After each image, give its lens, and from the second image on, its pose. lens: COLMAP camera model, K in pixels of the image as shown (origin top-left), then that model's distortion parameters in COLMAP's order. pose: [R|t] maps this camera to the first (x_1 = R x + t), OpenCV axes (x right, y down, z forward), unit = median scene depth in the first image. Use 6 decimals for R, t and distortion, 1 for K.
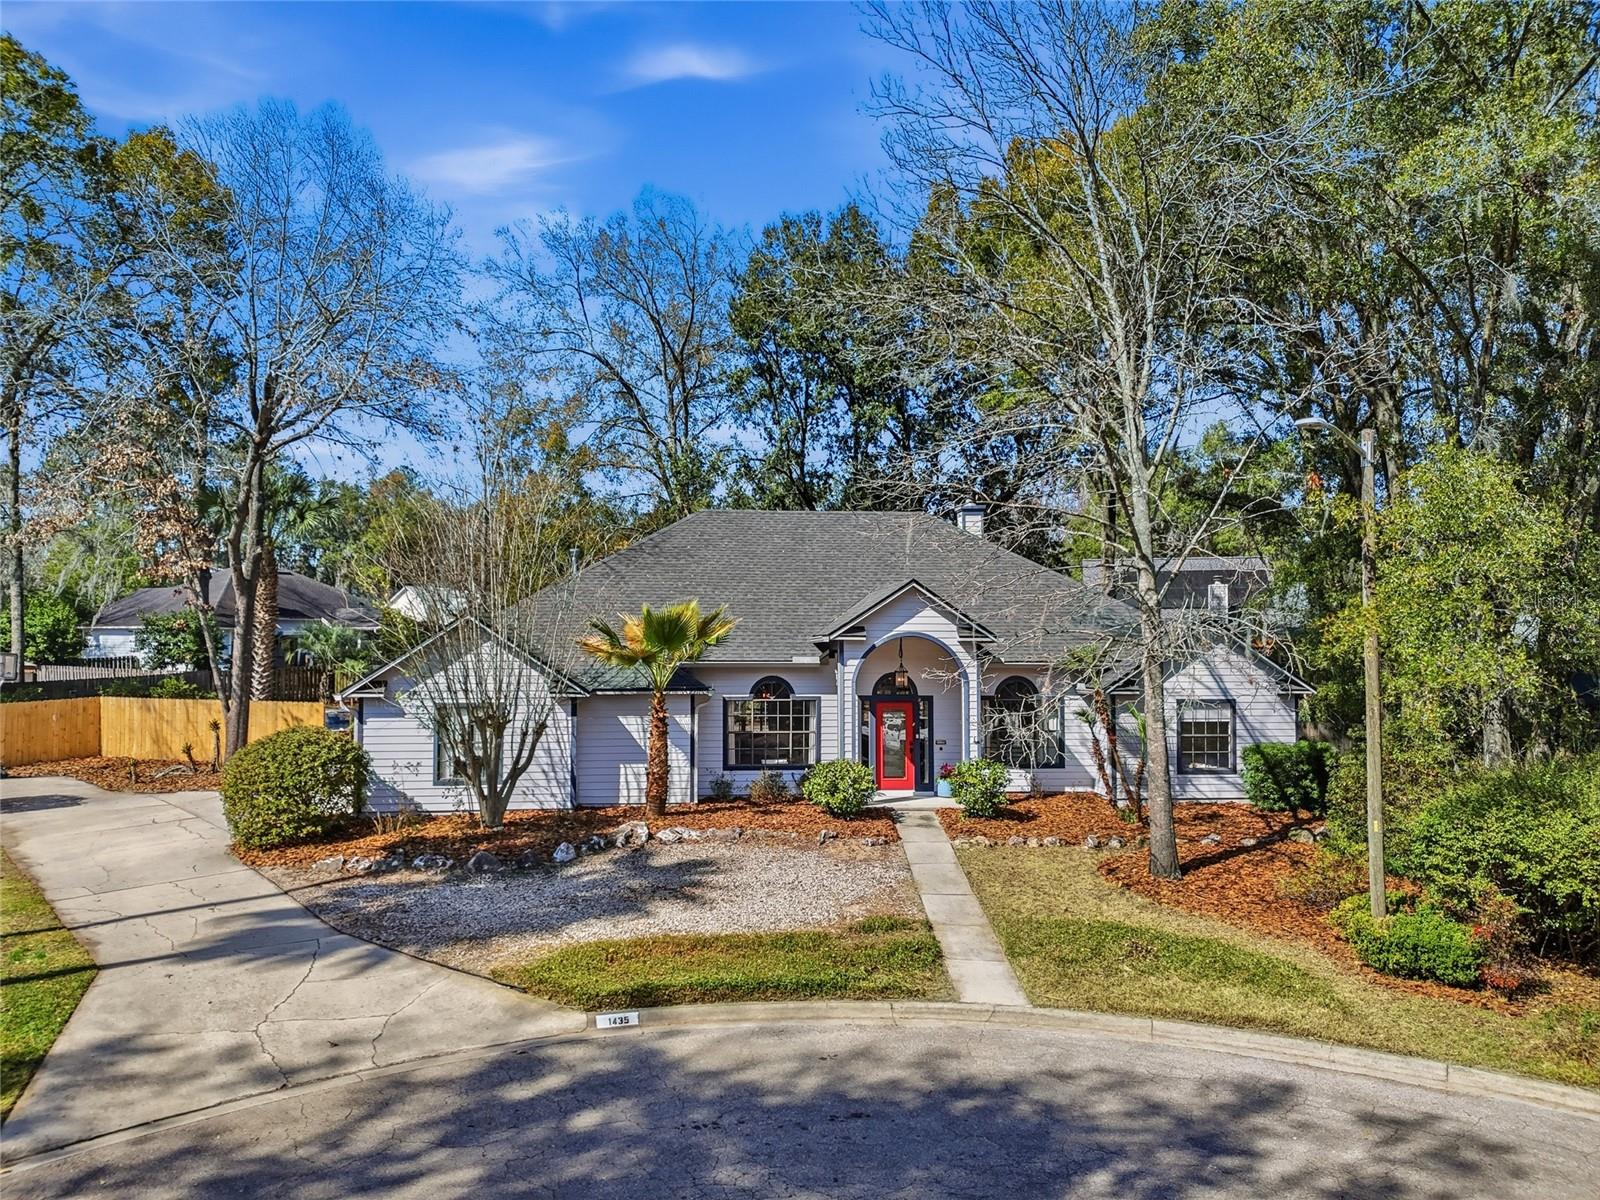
lens RADIAL K [[1155.9, 0, 783.1], [0, 1155.9, 592.0], [0, 0, 1]] dist [0.098172, -0.089154]
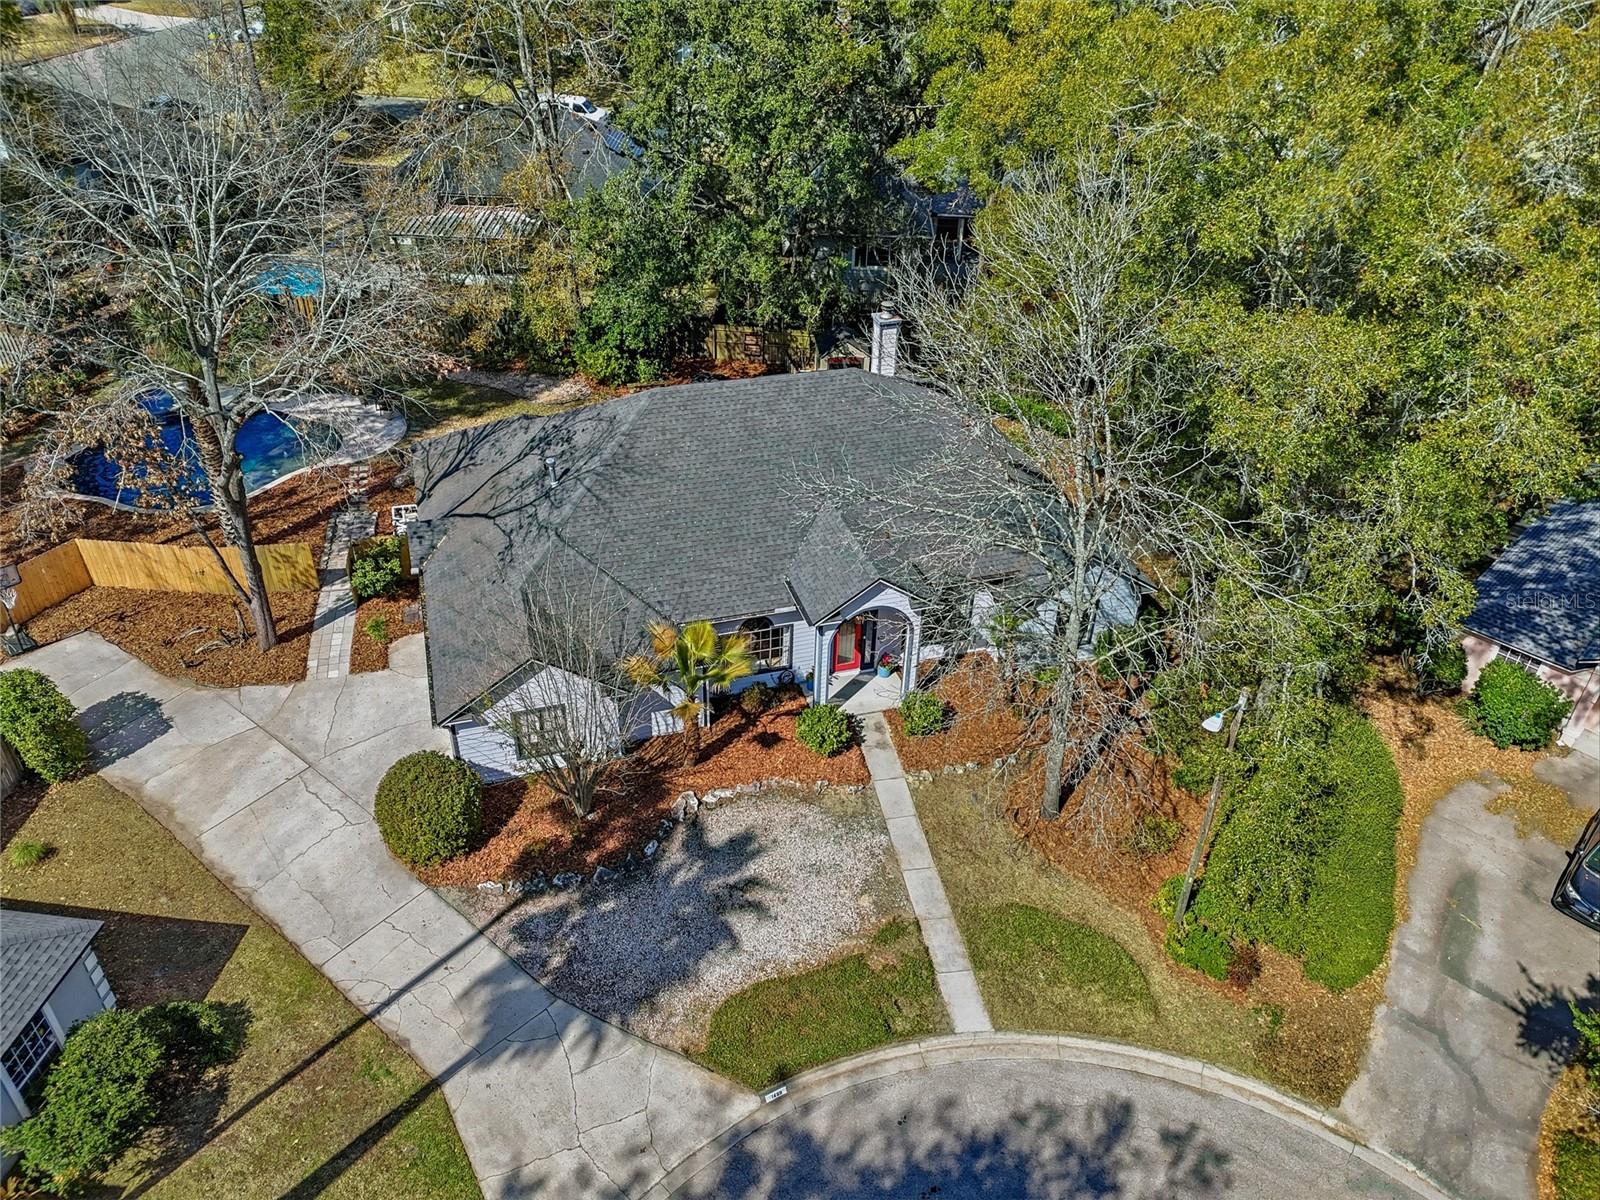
lens RADIAL K [[1155.9, 0, 783.1], [0, 1155.9, 592.0], [0, 0, 1]] dist [0.098172, -0.089154]
pose [[0.981028, -0.099908, 0.166142, -0.363811], [-0.020745, 0.797967, 0.602343, -1.368758], [-0.192755, -0.594362, 0.780756, 0.072933]]
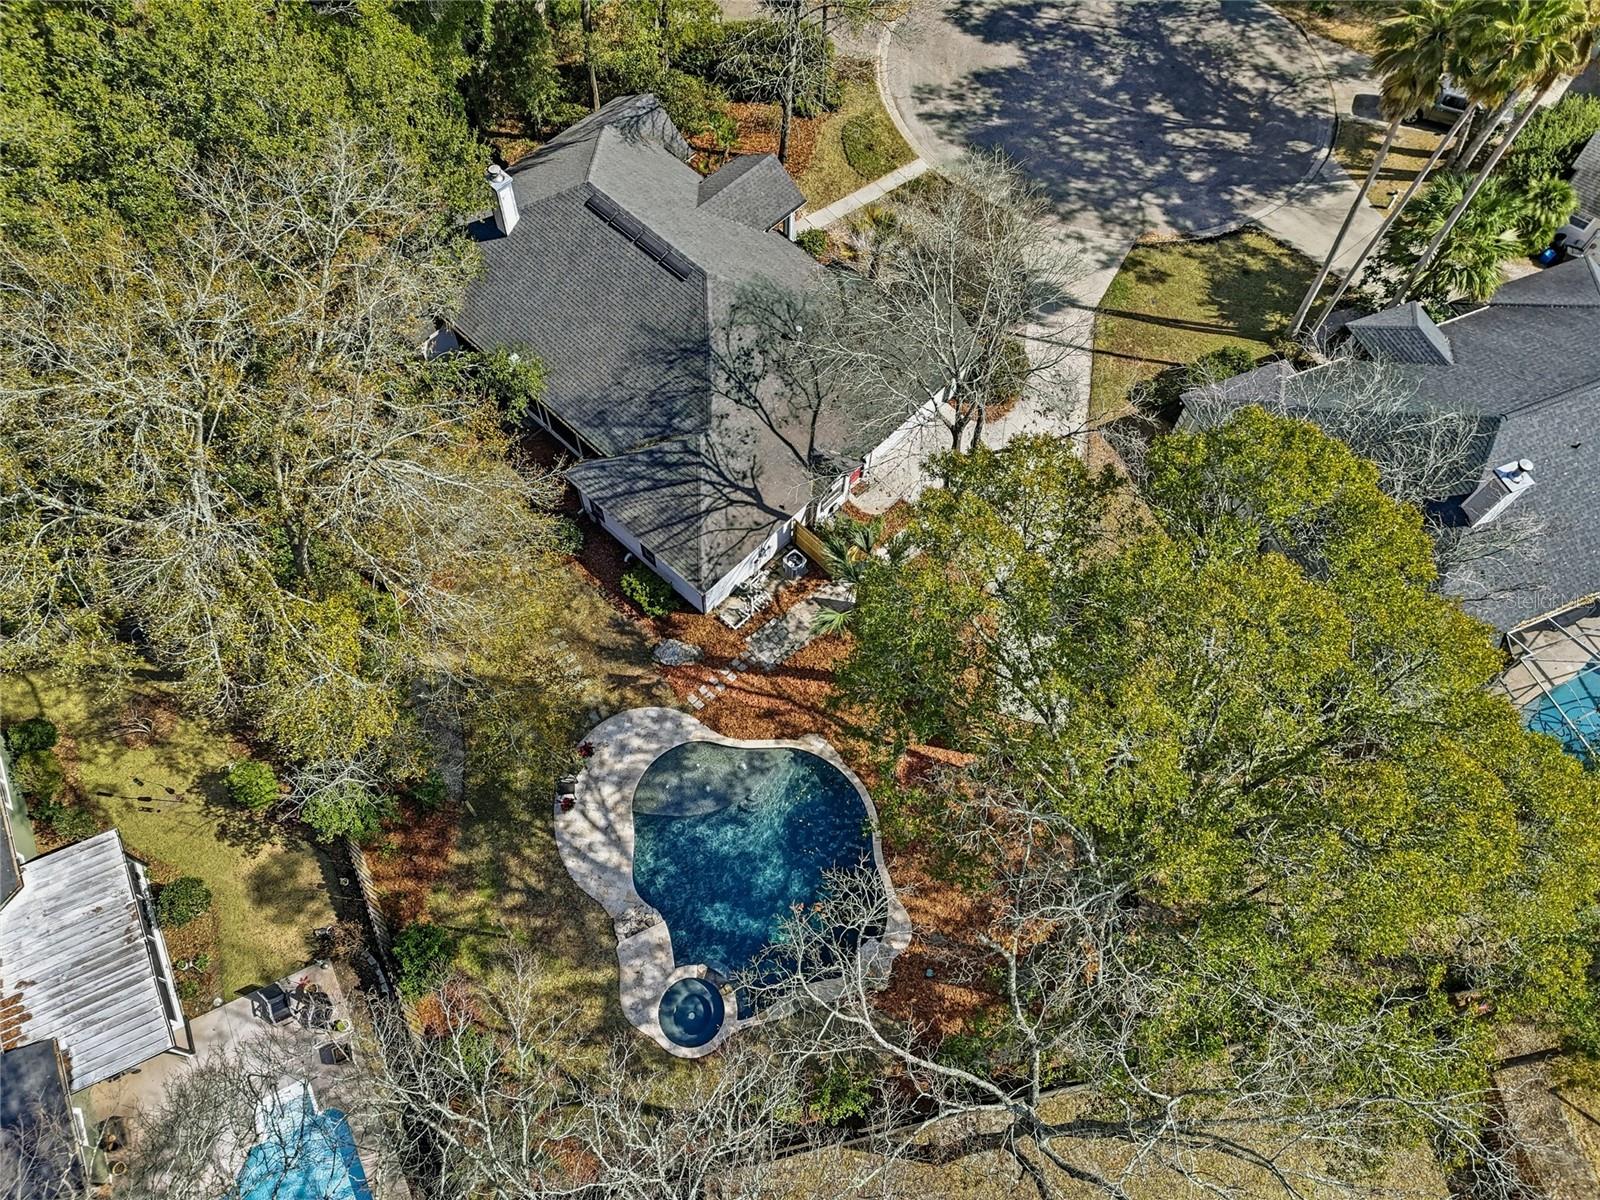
lens RADIAL K [[1155.9, 0, 783.1], [0, 1155.9, 592.0], [0, 0, 1]] dist [0.098172, -0.089154]
pose [[-0.643204, -0.687385, 0.337330, -1.935231], [-0.053007, 0.479470, 0.875956, -2.510117], [-0.763858, 0.545537, -0.344833, 3.764702]]
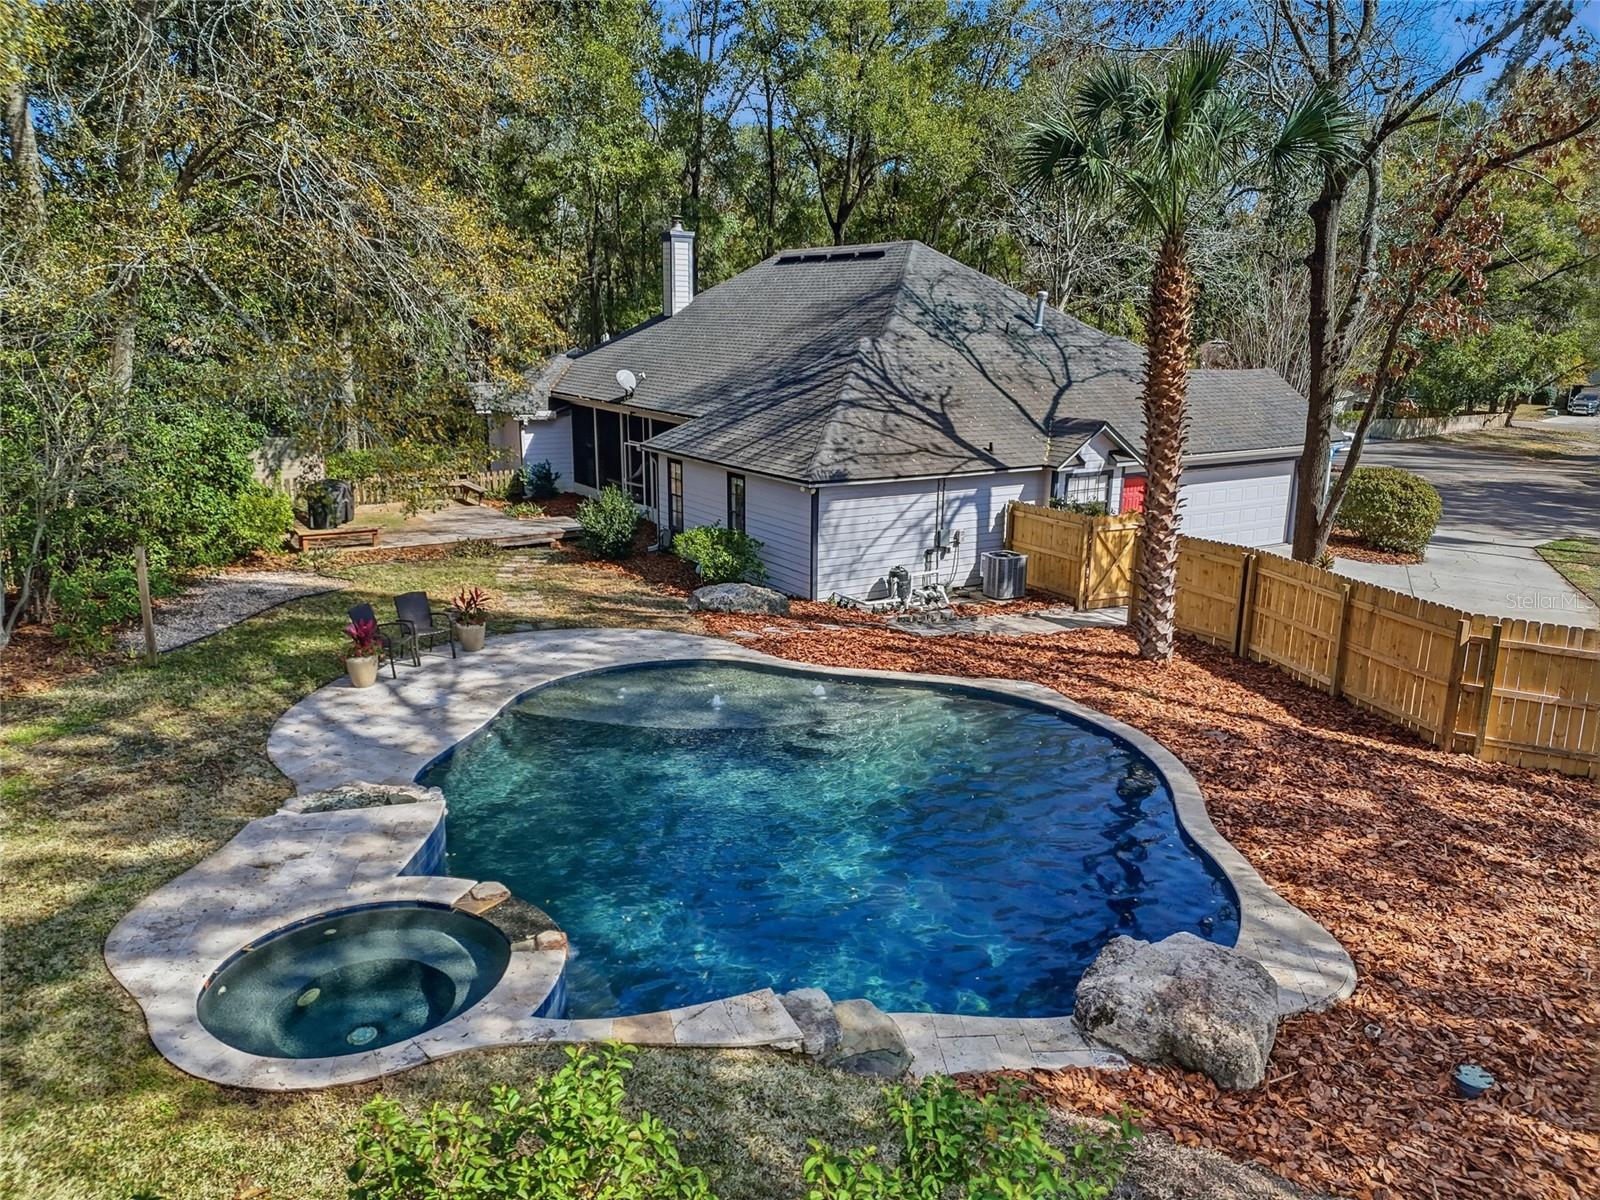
lens RADIAL K [[1155.9, 0, 783.1], [0, 1155.9, 592.0], [0, 0, 1]] dist [0.098172, -0.089154]
pose [[-0.422543, -0.224030, 0.878218, -2.158353], [-0.051977, 0.973364, 0.223294, -0.017380], [-0.904851, 0.048704, -0.422933, 3.578043]]
